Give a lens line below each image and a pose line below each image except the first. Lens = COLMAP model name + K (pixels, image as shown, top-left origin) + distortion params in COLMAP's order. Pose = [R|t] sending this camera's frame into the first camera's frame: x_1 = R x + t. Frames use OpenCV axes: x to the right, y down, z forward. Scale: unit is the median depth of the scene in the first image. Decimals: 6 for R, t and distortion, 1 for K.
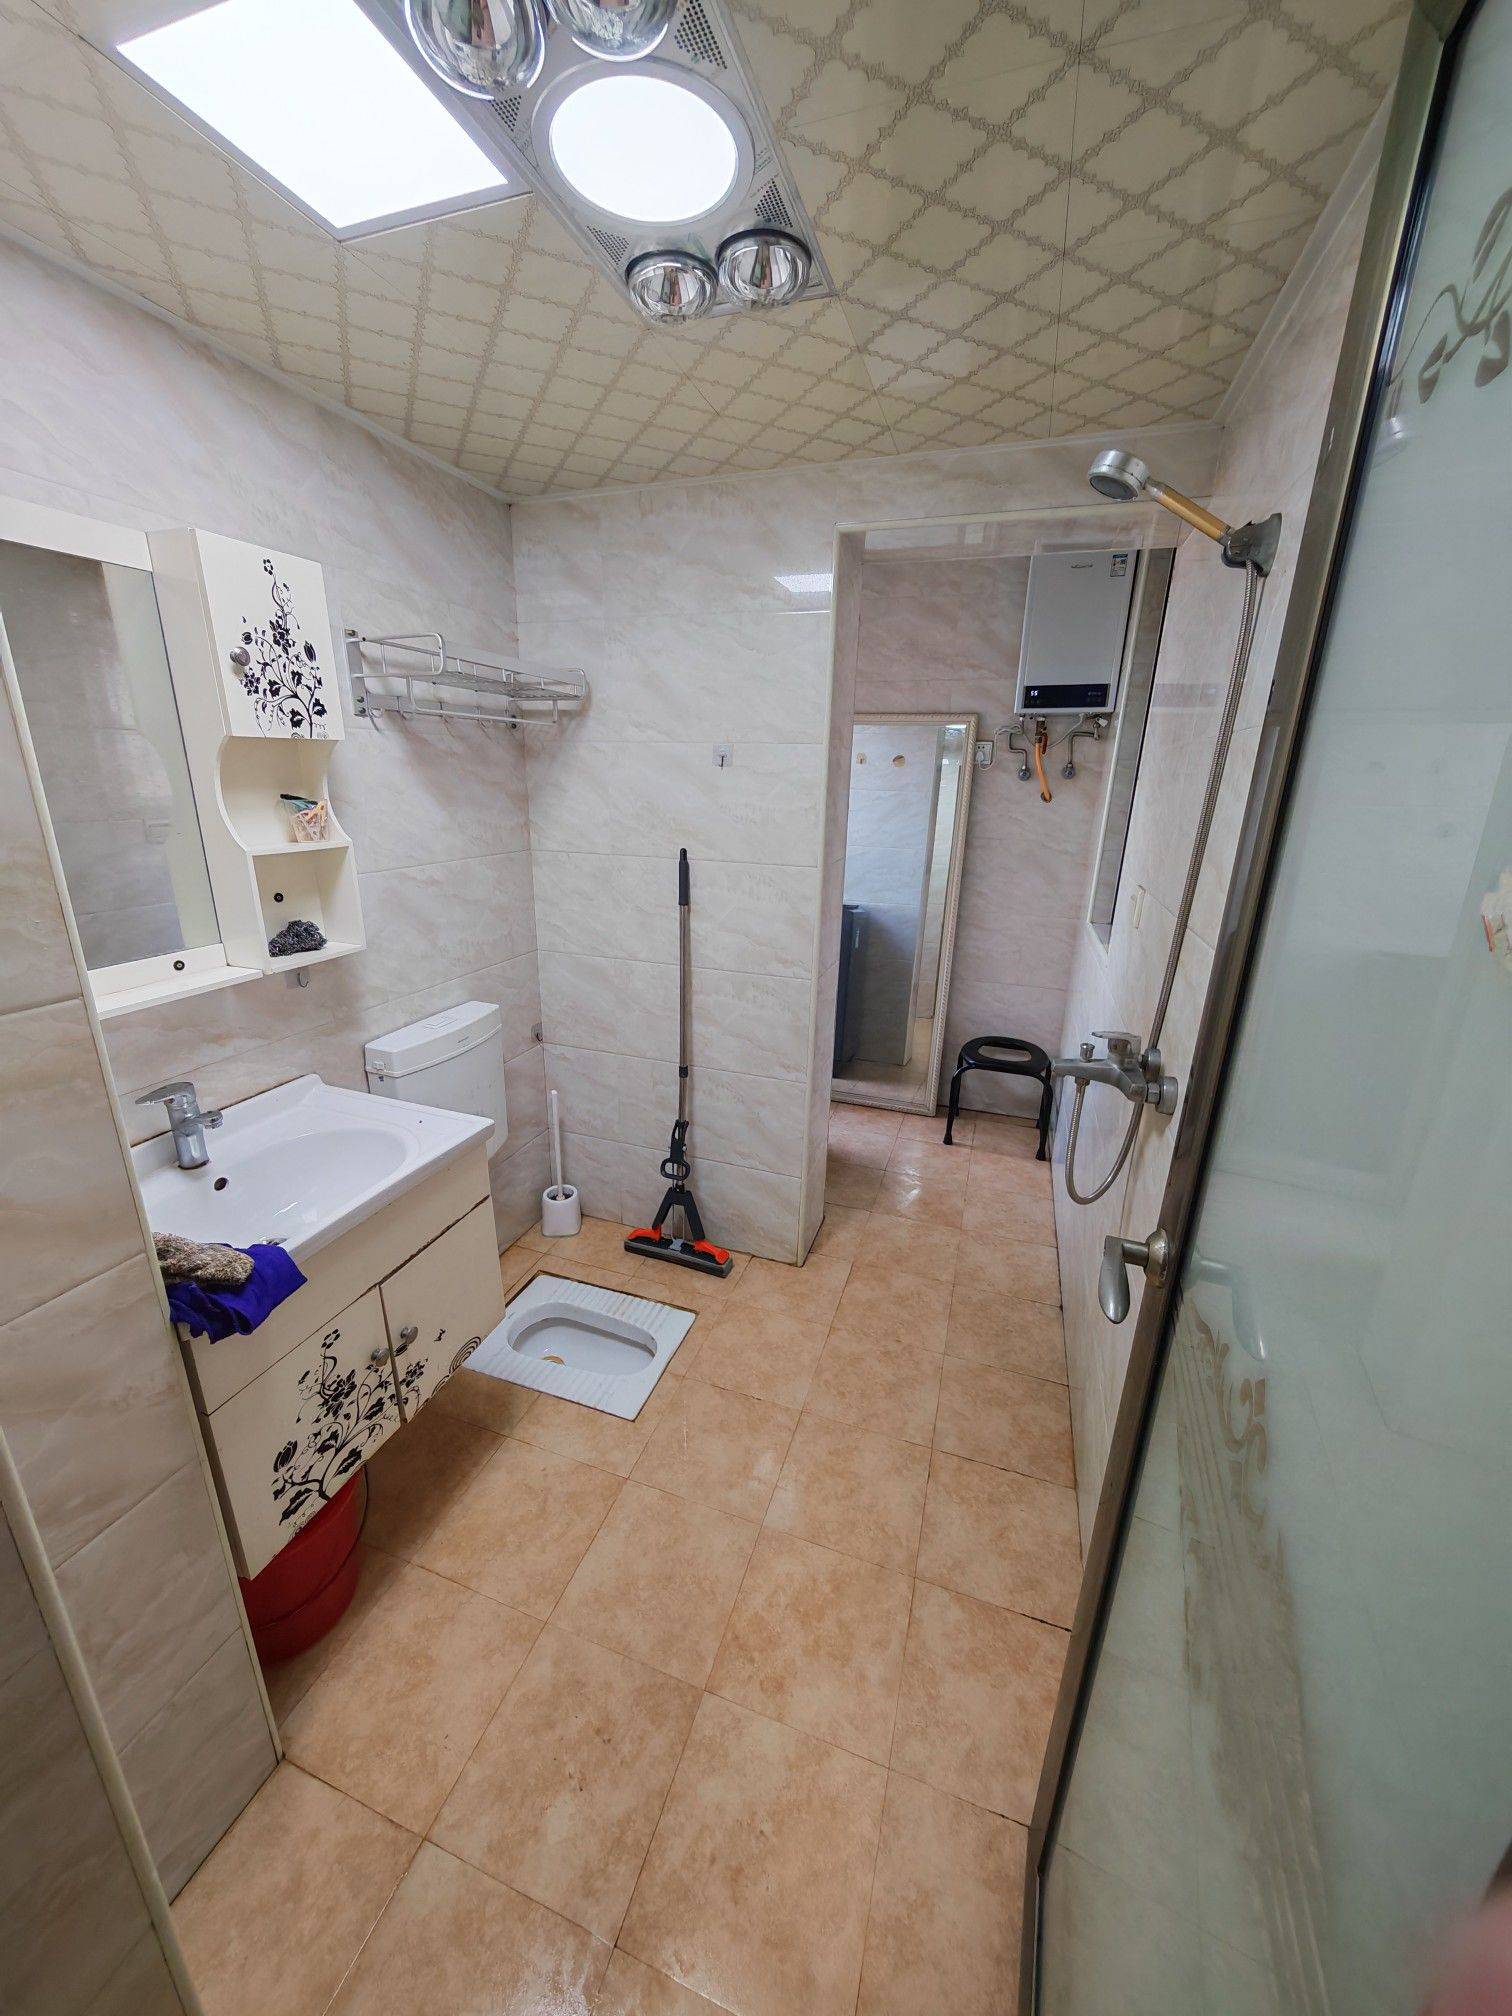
lens RADIAL K [[744.7, 0, 753.8], [0, 744.7, 1011.0], [0, 0, 1]] dist [-0.002762, -0.000415]
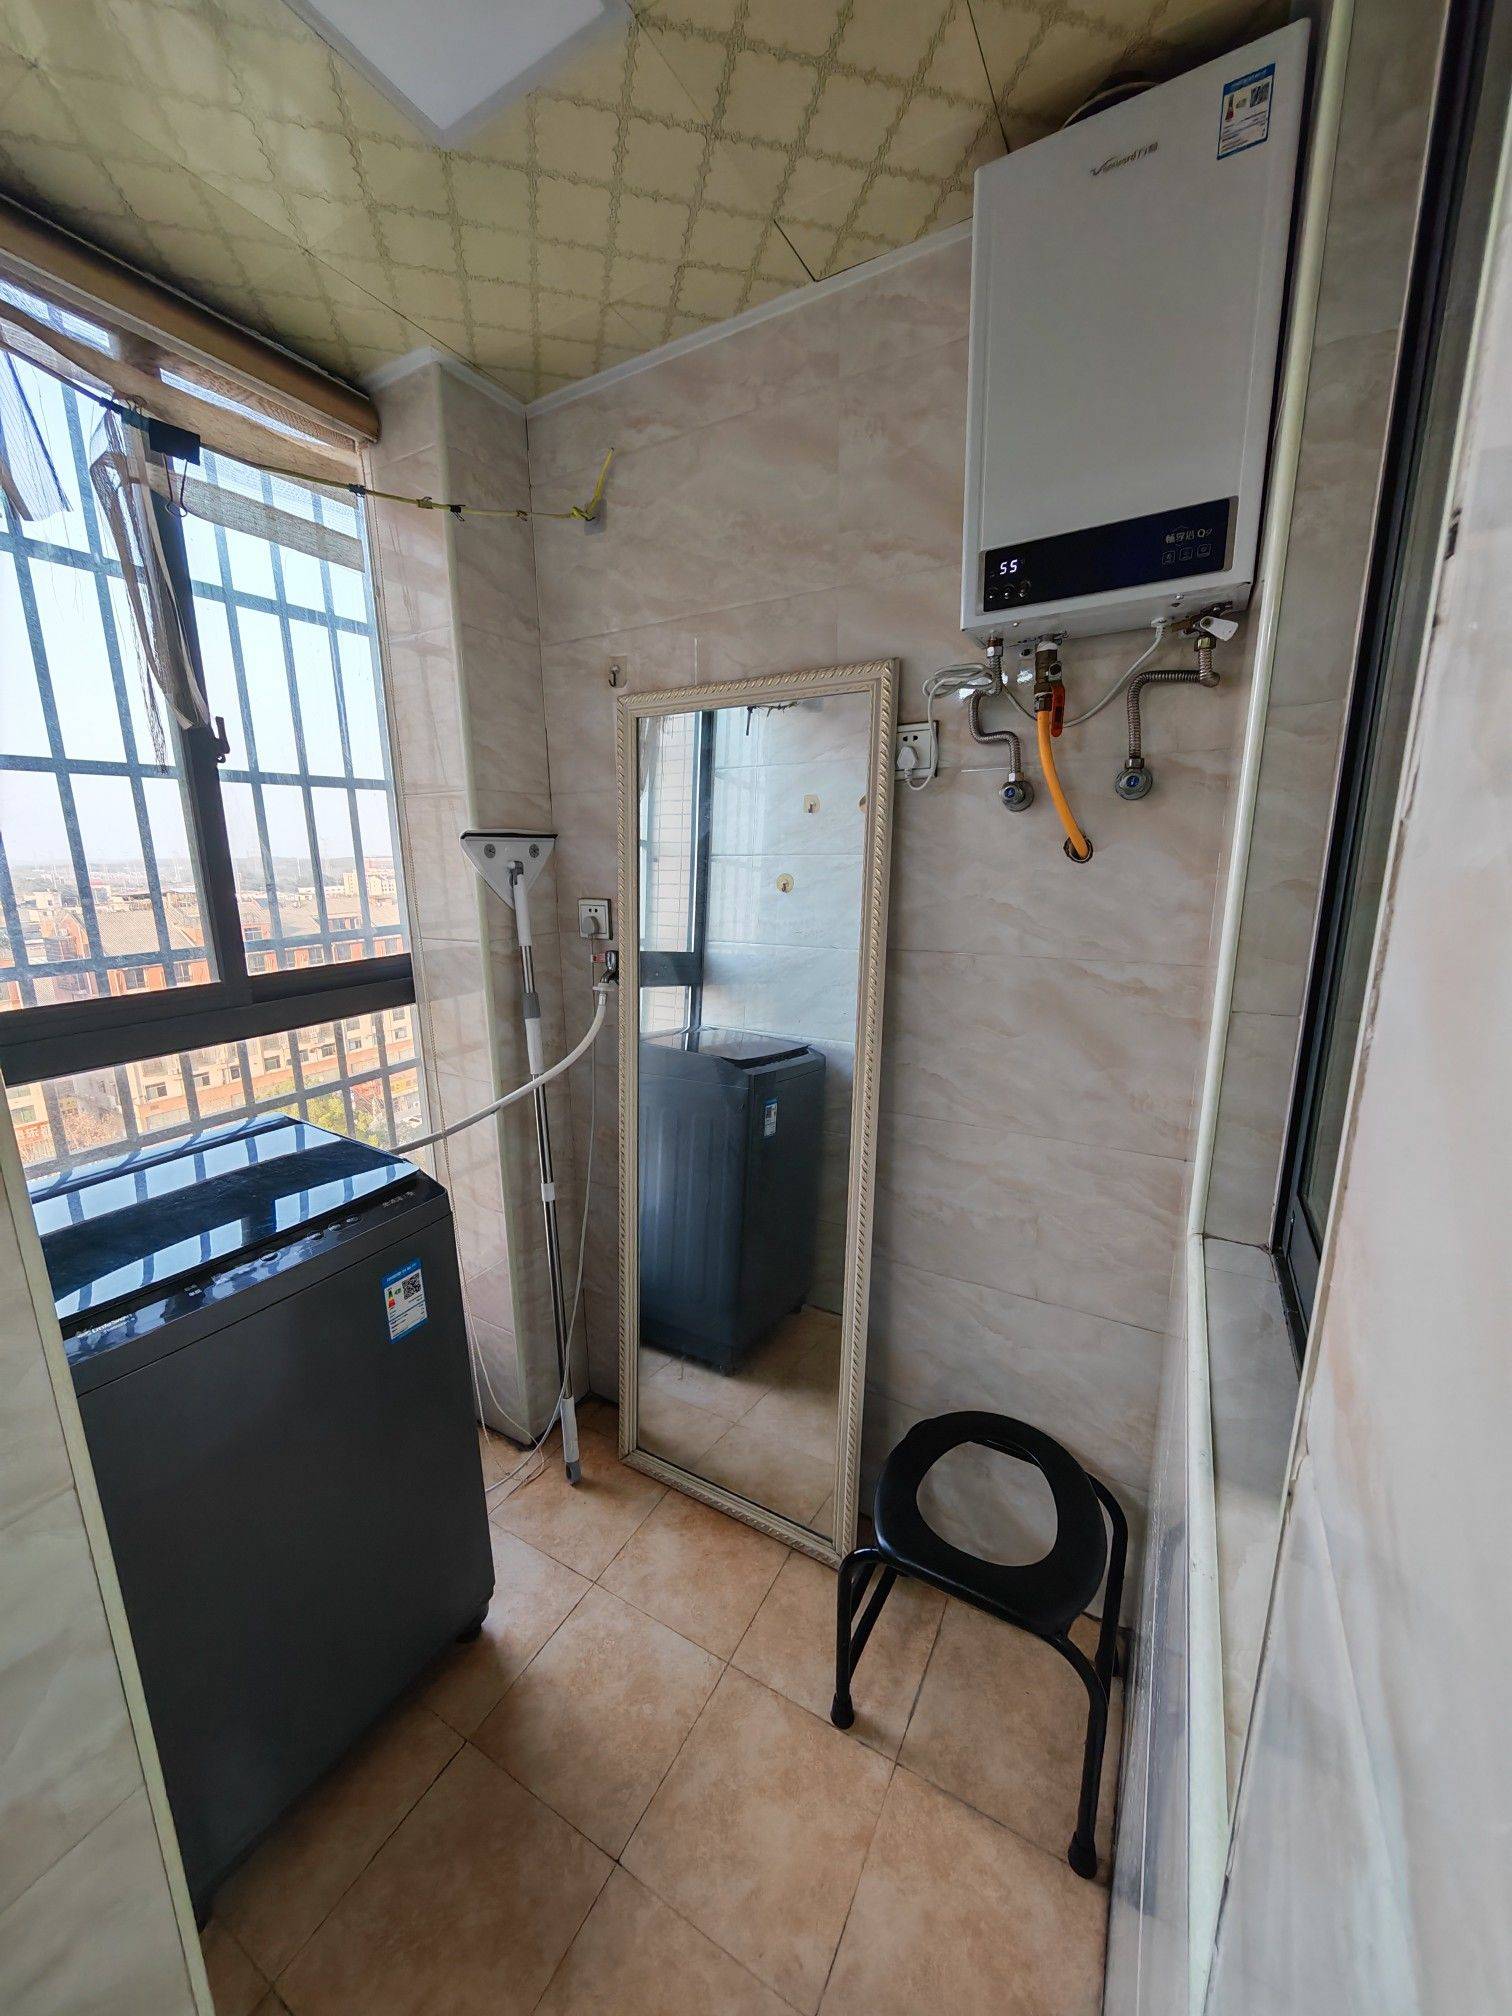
lens RADIAL K [[744.7, 0, 754.8], [0, 744.7, 1005.7], [0, 0, 1]] dist [-0.002762, -0.000415]
pose [[0.983097, 0.007530, -0.182930, 0.301897], [-0.026760, 0.994333, -0.102883, -0.164000], [0.181118, 0.106039, 0.977728, 0.605294]]
